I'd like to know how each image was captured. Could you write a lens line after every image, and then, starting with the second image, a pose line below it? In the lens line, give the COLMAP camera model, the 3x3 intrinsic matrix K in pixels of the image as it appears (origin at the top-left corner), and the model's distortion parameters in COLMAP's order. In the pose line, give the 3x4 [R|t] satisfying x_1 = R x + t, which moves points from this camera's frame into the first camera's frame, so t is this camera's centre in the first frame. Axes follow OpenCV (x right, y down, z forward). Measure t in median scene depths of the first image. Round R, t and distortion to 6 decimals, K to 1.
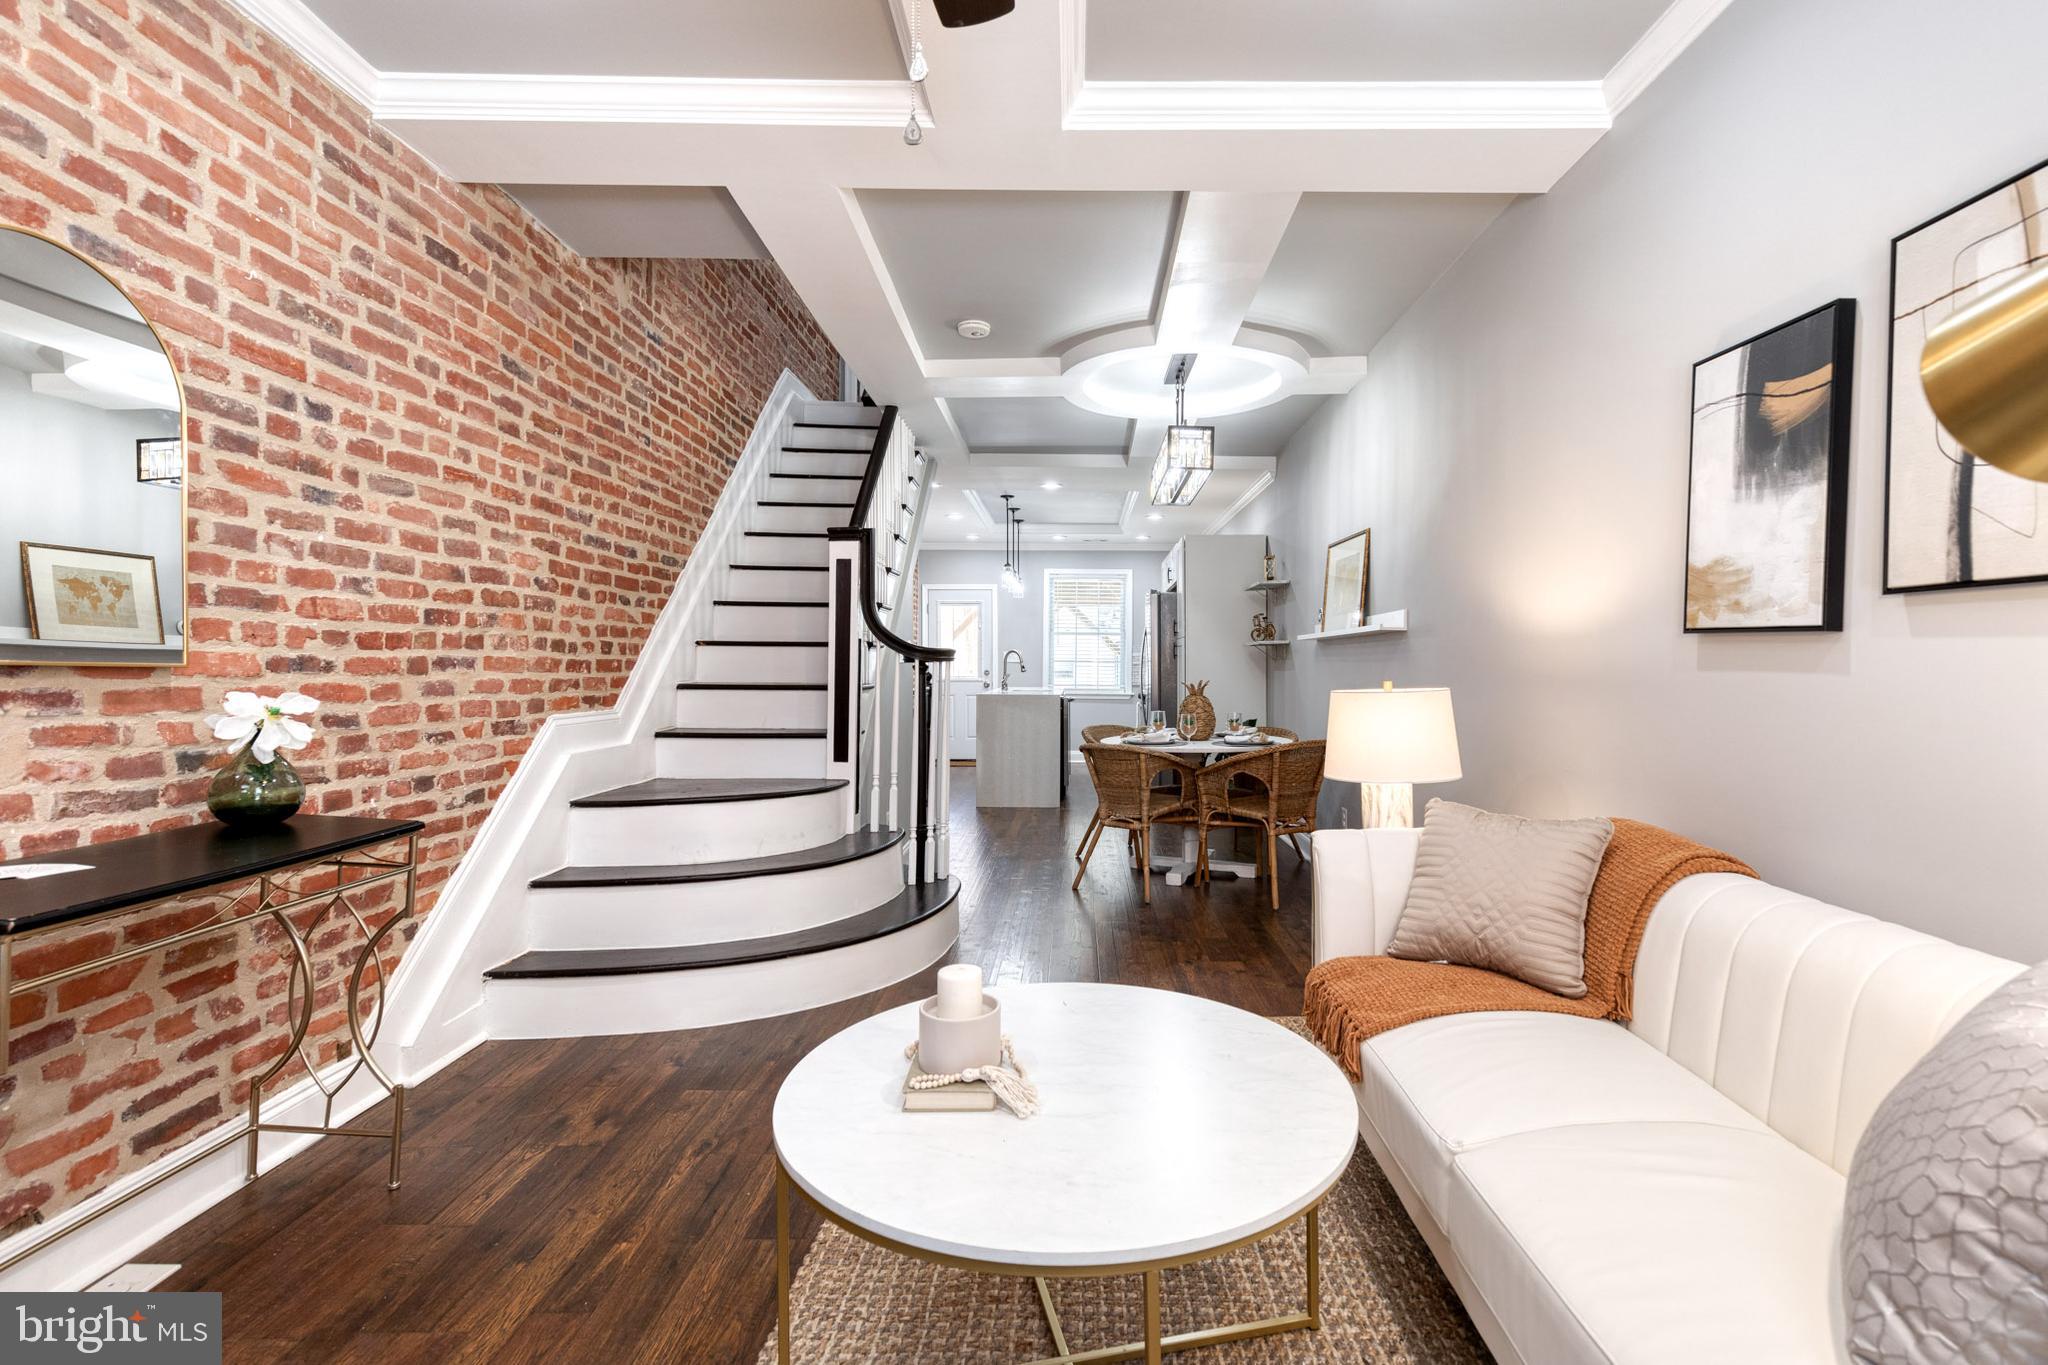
lens RADIAL K [[937.5, 0, 1061.6], [0, 937.5, 675.3], [0, 0, 1]] dist [0.009533, -0.000779]
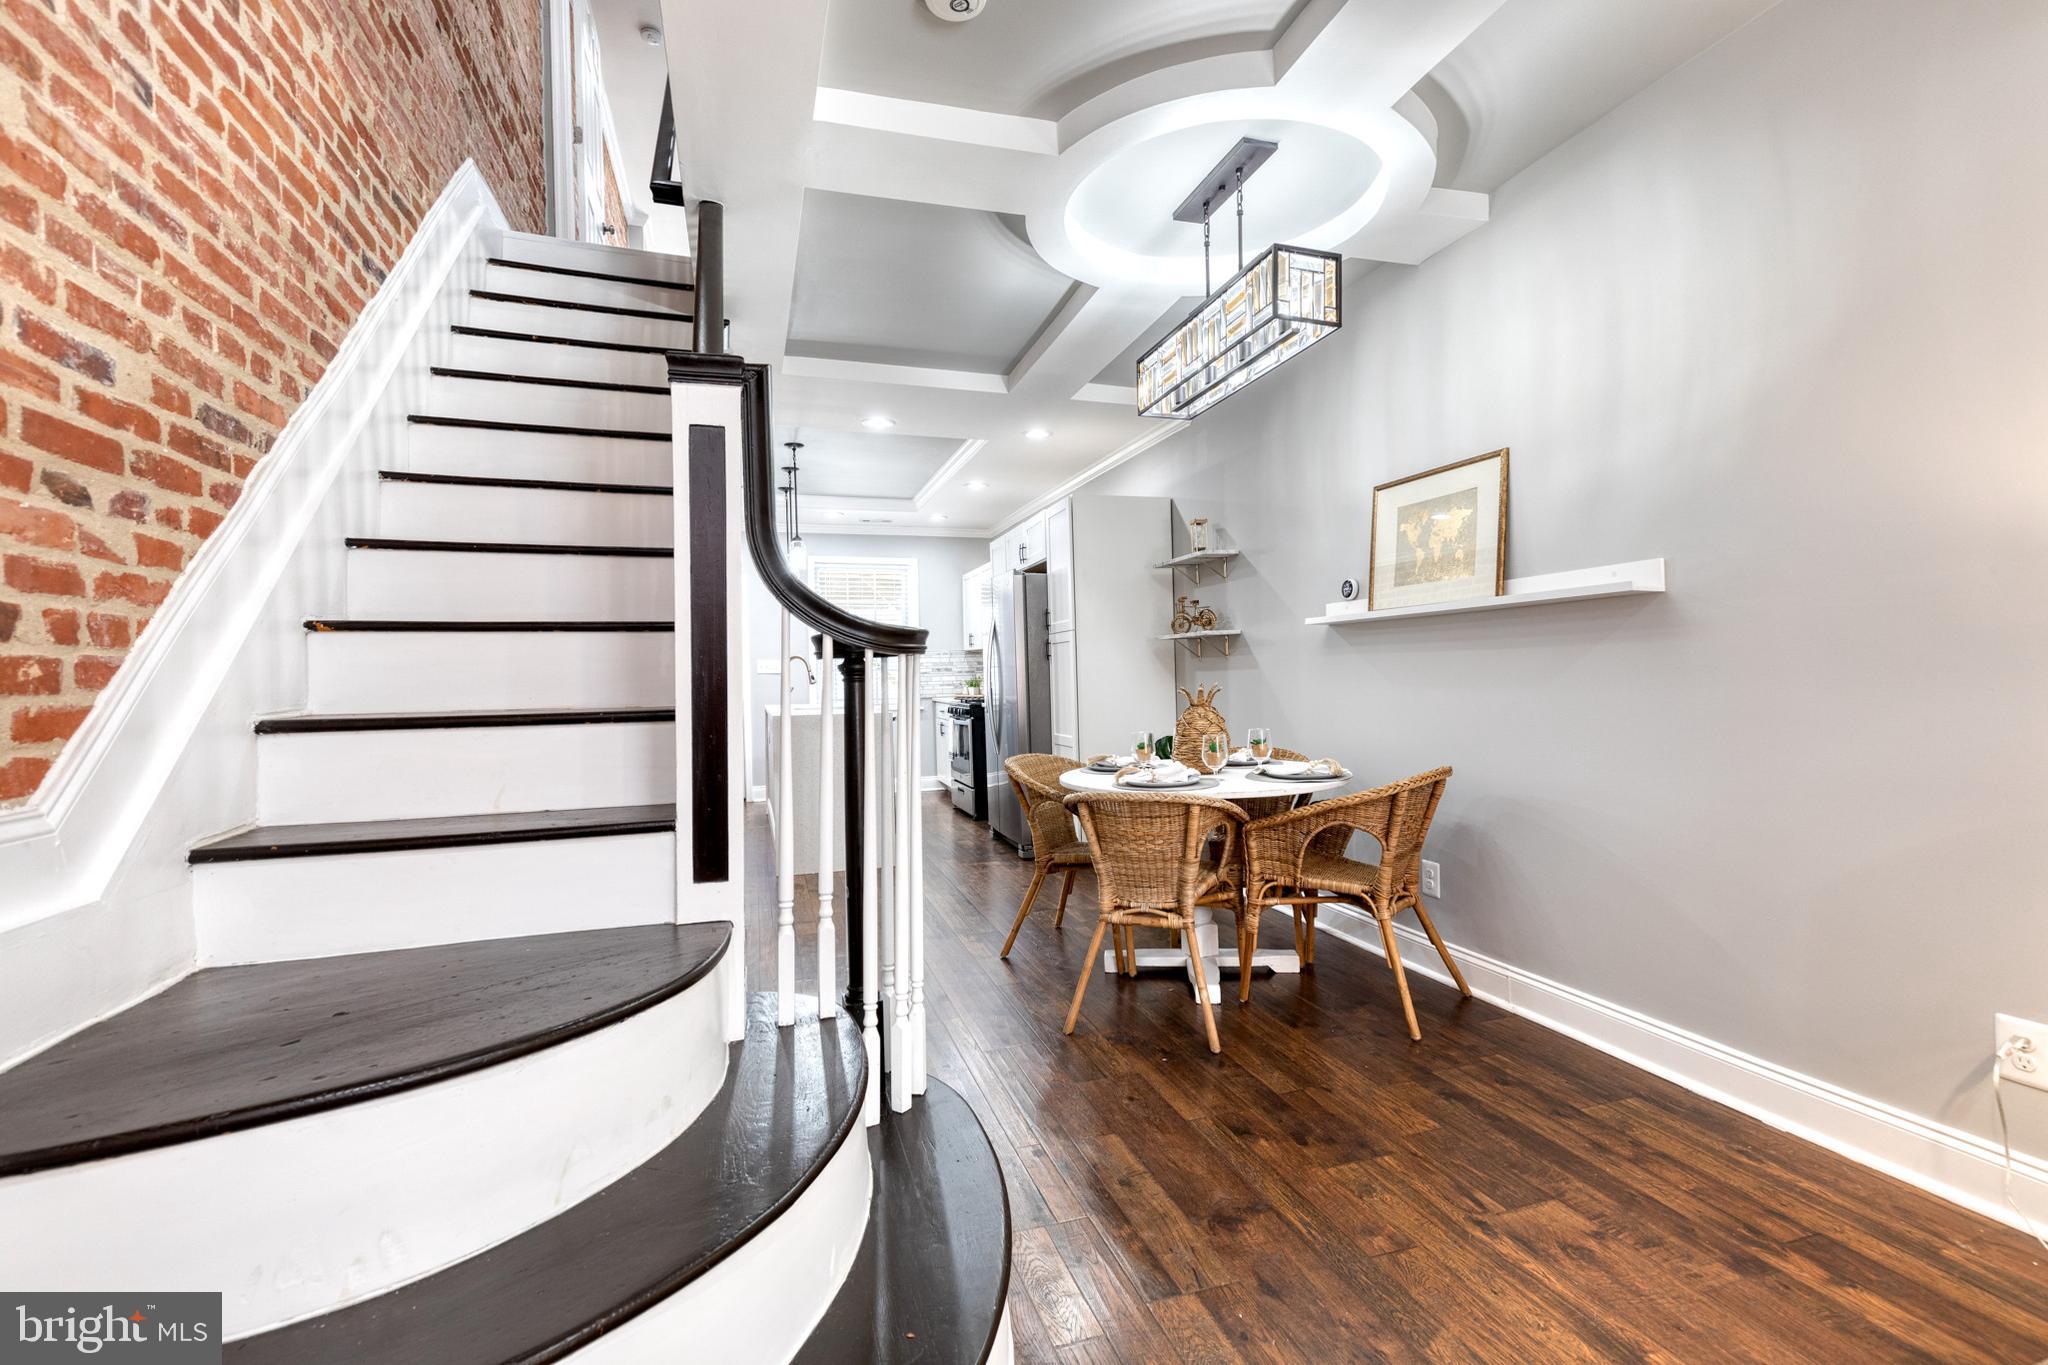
lens RADIAL K [[937.5, 0, 1050.9], [0, 937.5, 679.2], [0, 0, 1]] dist [0.009533, -0.000779]
pose [[0.947245, -0.025488, 0.319497, -0.355255], [0.028514, 0.999582, -0.004796, 0.004323], [-0.319241, 0.013653, 0.947575, 0.838721]]
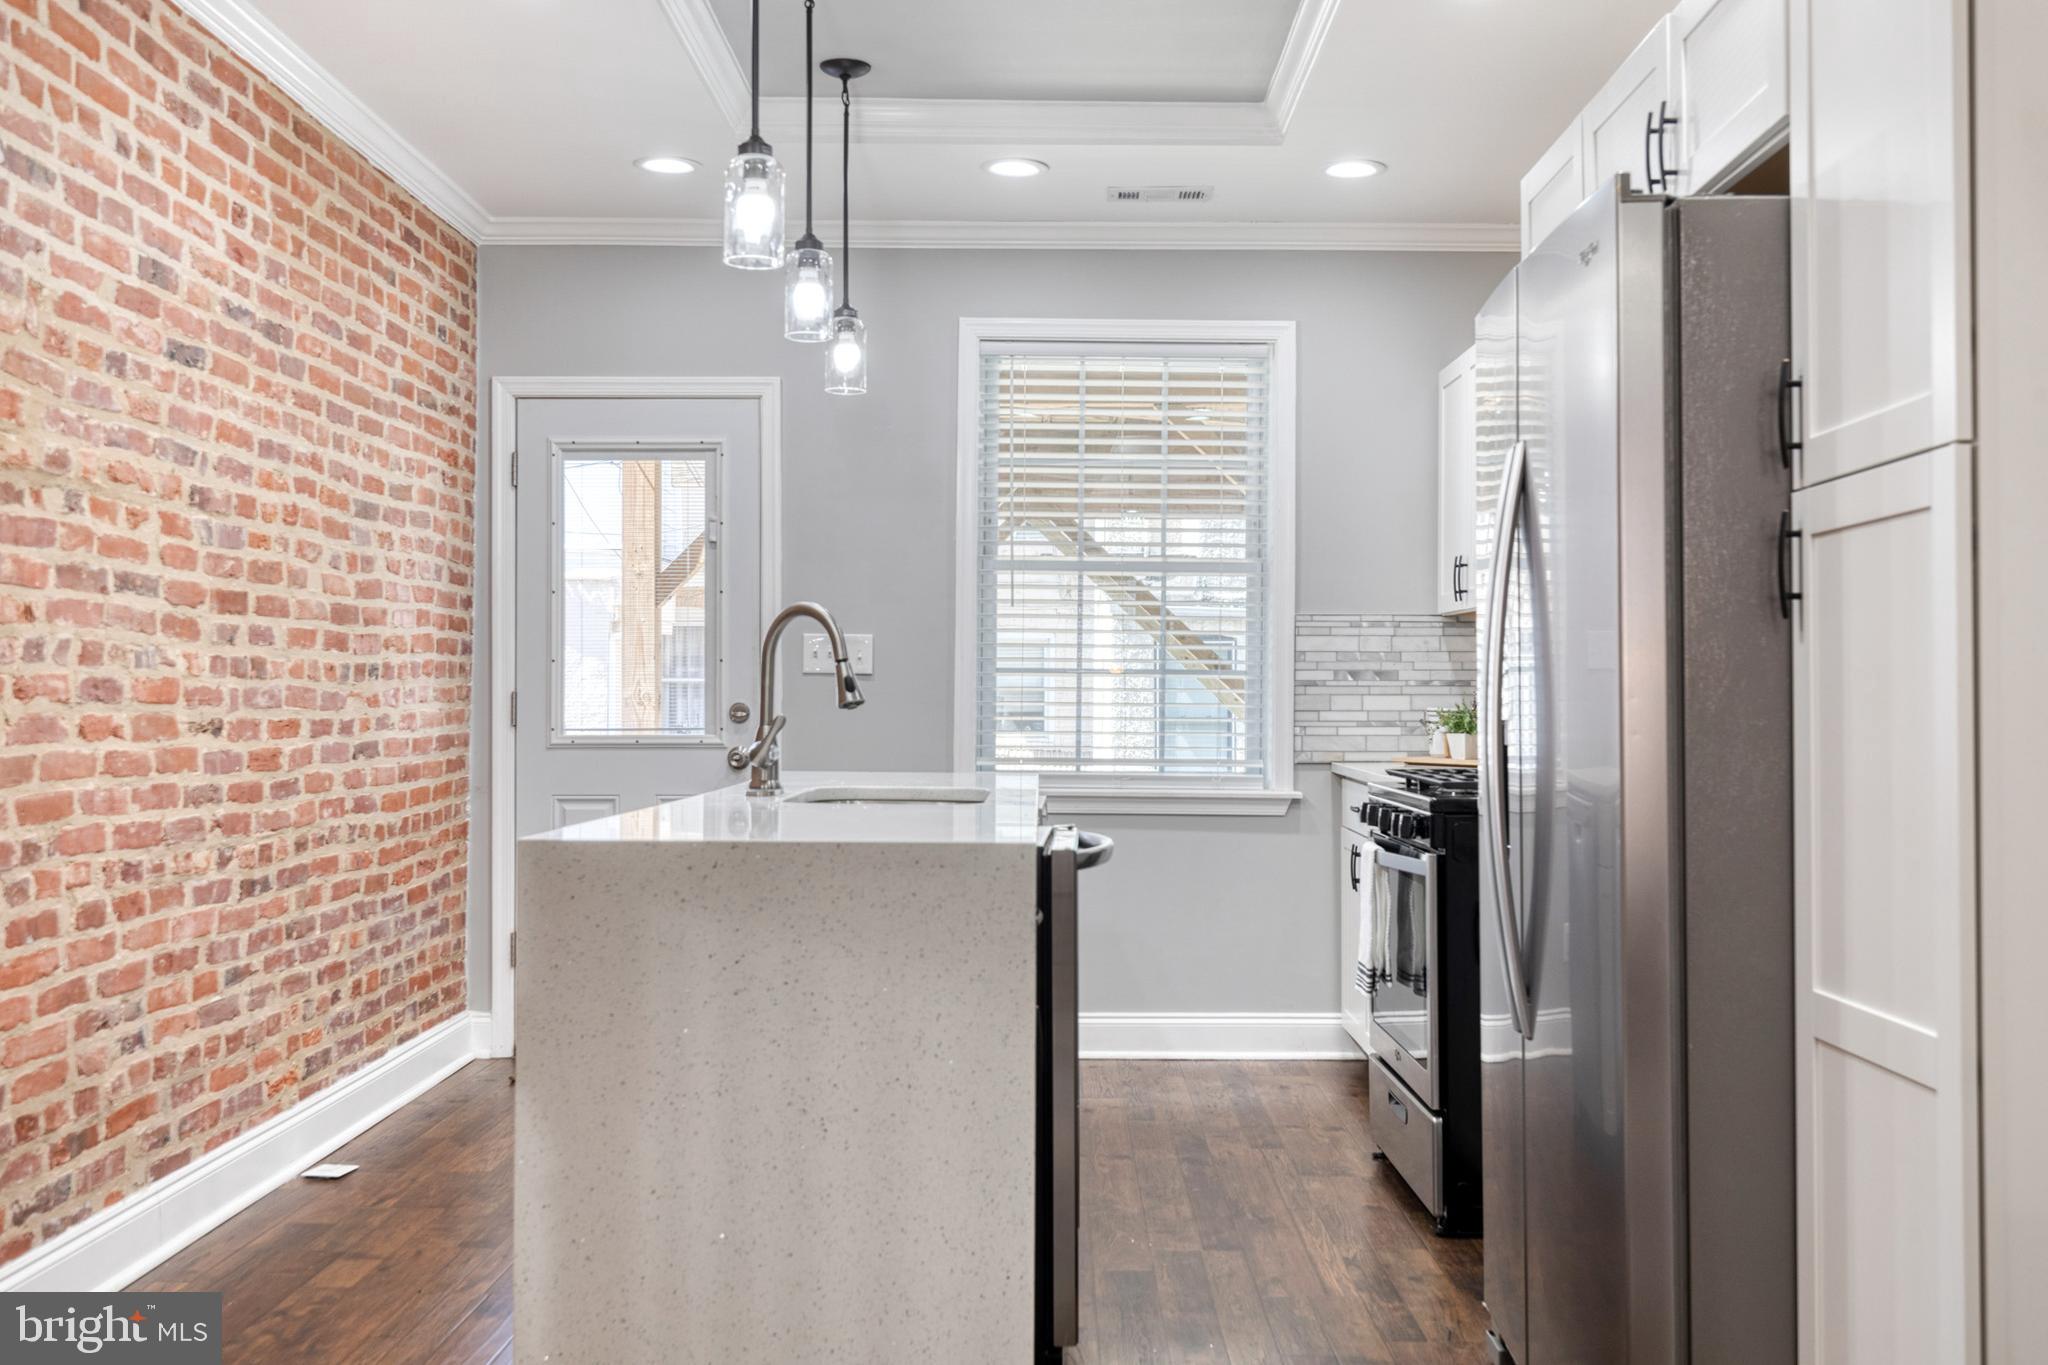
lens RADIAL K [[1998.2, 0, 1027.2], [0, 1998.2, 679.7], [0, 0, 1]] dist [0.015879, 0.000000]
pose [[0.999976, -0.000371, 0.006888, -0.016887], [0.000525, 0.999750, -0.022371, -0.001203], [-0.006878, 0.022374, 0.999726, 2.004234]]
